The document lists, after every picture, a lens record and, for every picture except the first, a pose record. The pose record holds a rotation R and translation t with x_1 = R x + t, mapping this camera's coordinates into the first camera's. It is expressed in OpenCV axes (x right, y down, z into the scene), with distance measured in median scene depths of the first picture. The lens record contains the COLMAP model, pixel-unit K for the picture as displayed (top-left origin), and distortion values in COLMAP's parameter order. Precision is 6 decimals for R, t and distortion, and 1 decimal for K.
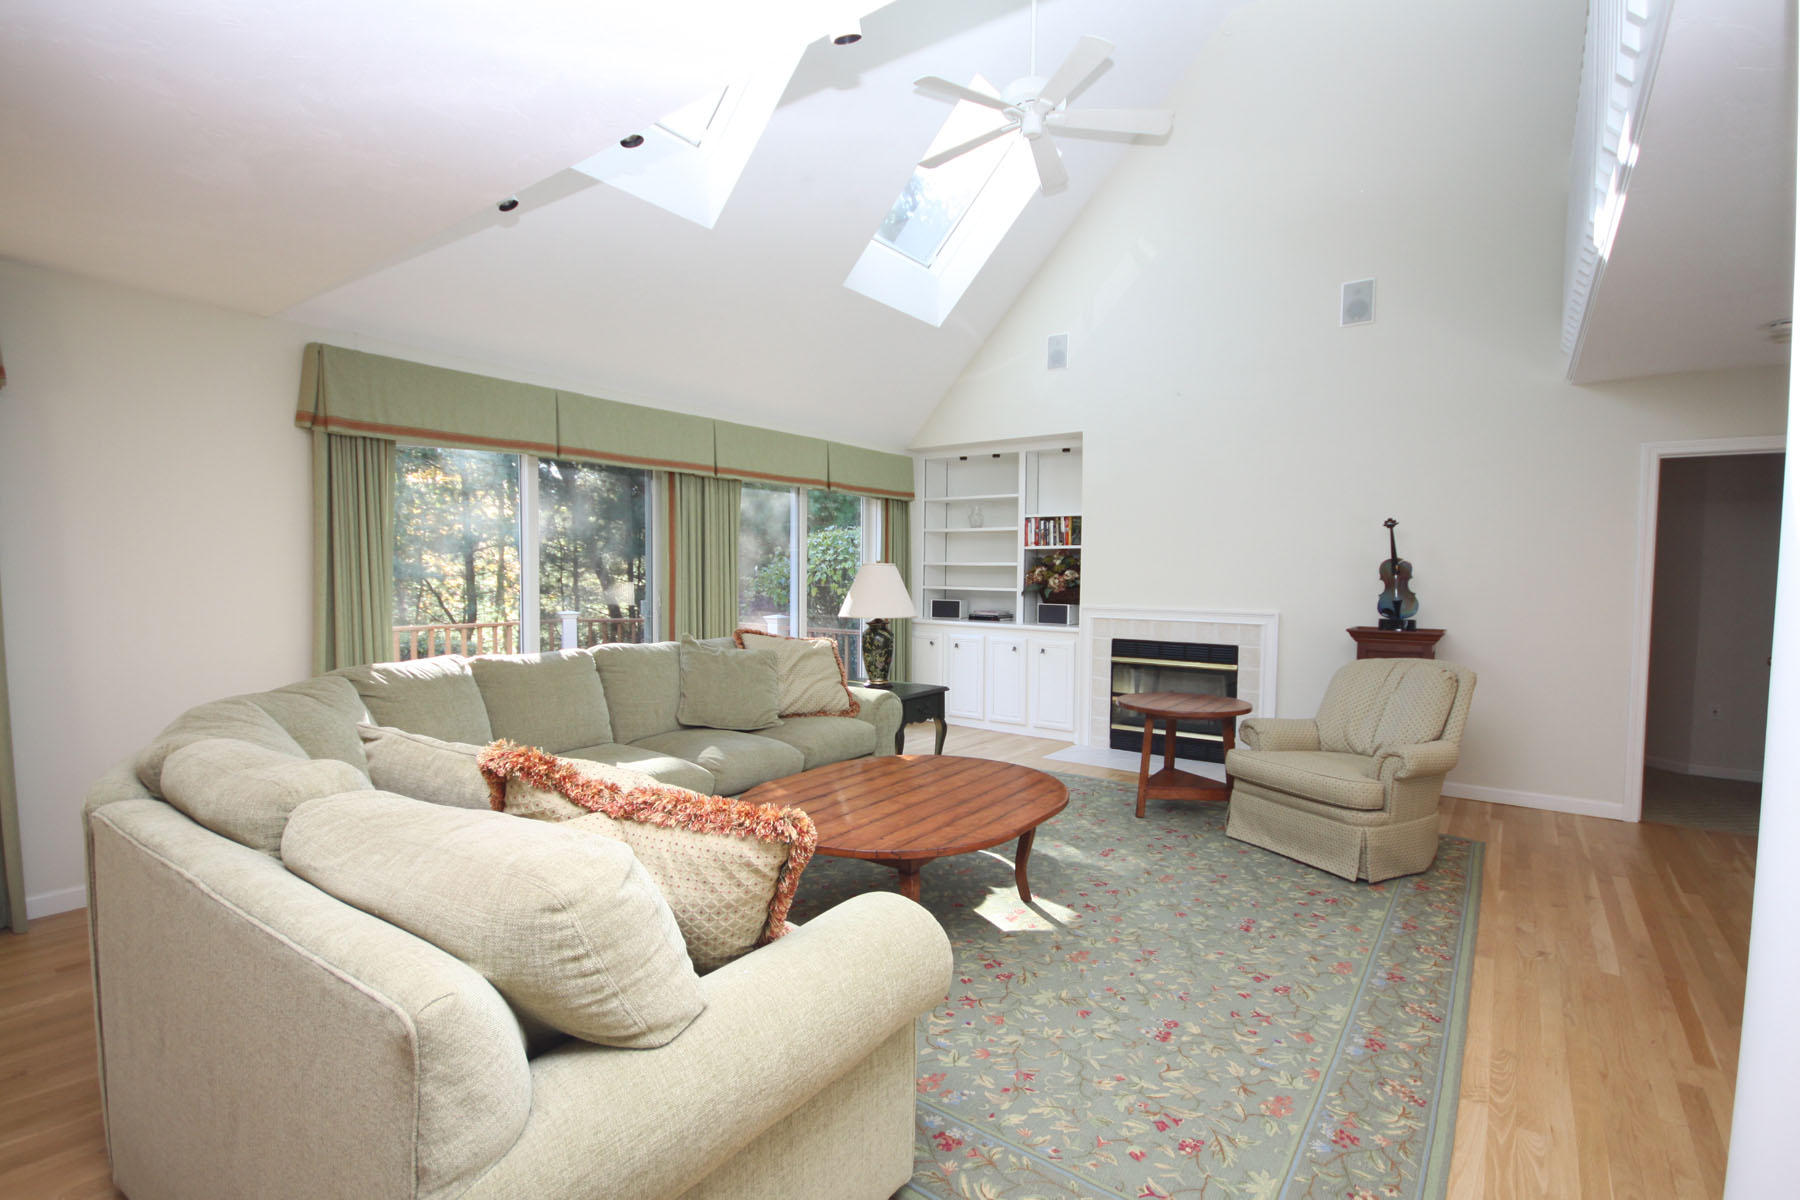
lens RADIAL K [[834.9, 0, 900.0], [0, 834.9, 596.3], [0, 0, 1]] dist [-0.008809, -0.001112]
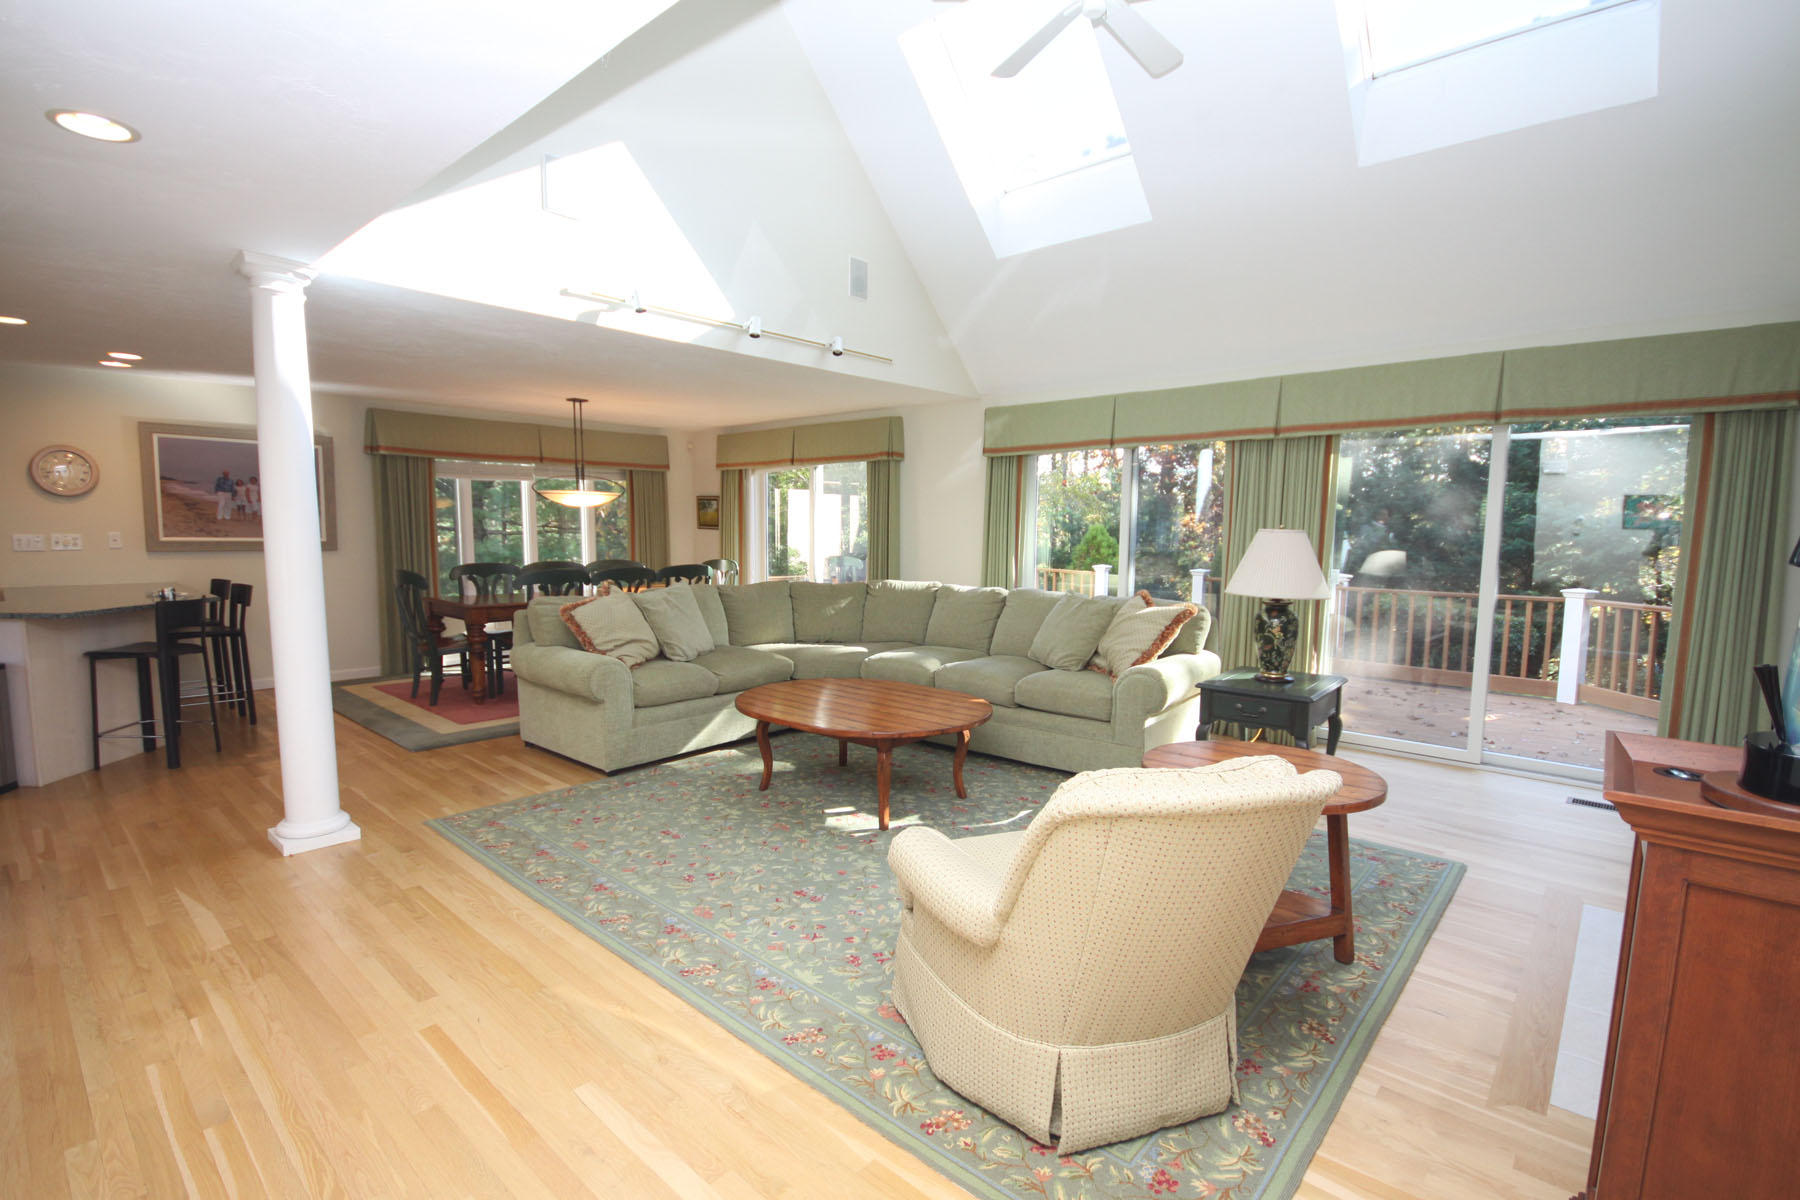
lens RADIAL K [[834.9, 0, 902.1], [0, 834.9, 605.3], [0, 0, 1]] dist [-0.008809, -0.001112]
pose [[-0.096744, 0.087474, -0.991458, 1.320191], [-0.030624, 0.995397, 0.090810, -0.045520], [0.994838, 0.039147, -0.093620, 1.148610]]
